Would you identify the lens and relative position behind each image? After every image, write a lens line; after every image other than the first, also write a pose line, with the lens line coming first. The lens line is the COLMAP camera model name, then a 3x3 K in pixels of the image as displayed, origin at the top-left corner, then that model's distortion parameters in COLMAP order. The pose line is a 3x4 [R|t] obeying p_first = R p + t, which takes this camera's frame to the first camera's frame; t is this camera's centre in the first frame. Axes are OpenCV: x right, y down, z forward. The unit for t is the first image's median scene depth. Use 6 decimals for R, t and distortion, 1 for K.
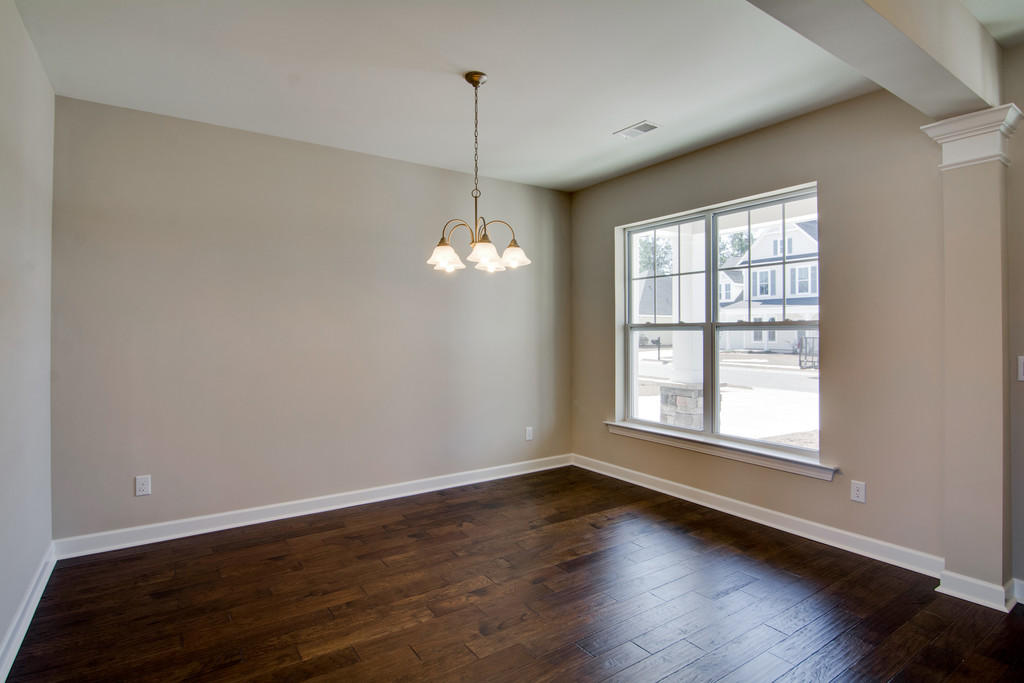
lens RADIAL K [[532.2, 0, 517.3], [0, 532.2, 338.2], [0, 0, 1]] dist [-0.001023, -0.000022]
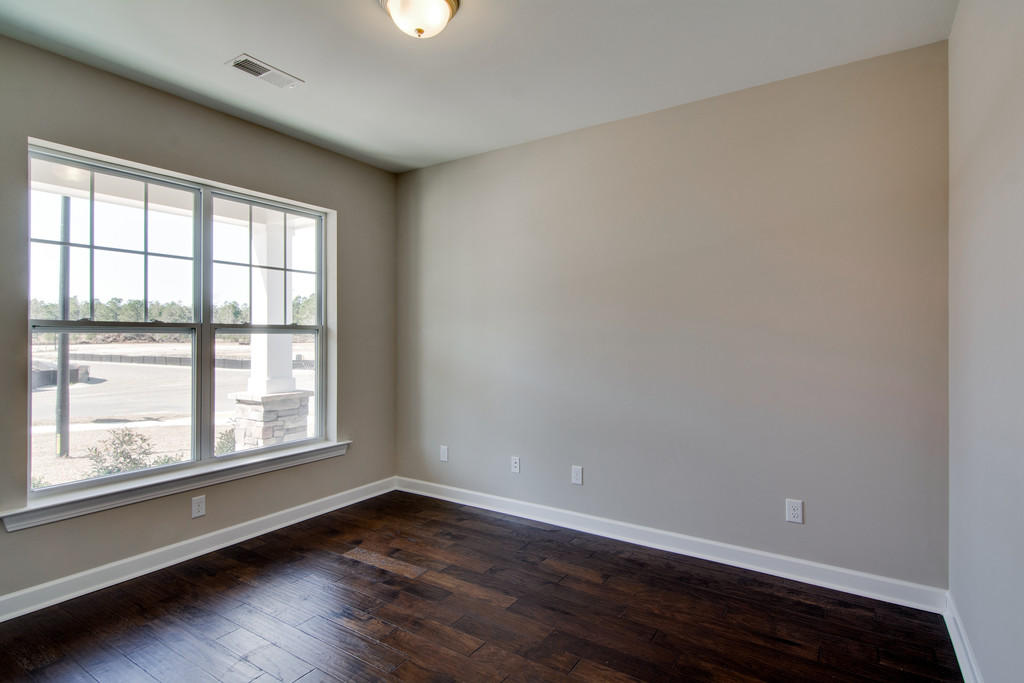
lens RADIAL K [[532.2, 0, 517.3], [0, 532.2, 338.2], [0, 0, 1]] dist [-0.001023, -0.000022]
pose [[-0.382485, -0.001326, 0.923961, -0.652571], [0.006598, 0.999970, 0.004167, -0.007558], [-0.923938, 0.007690, -0.382464, 0.982100]]
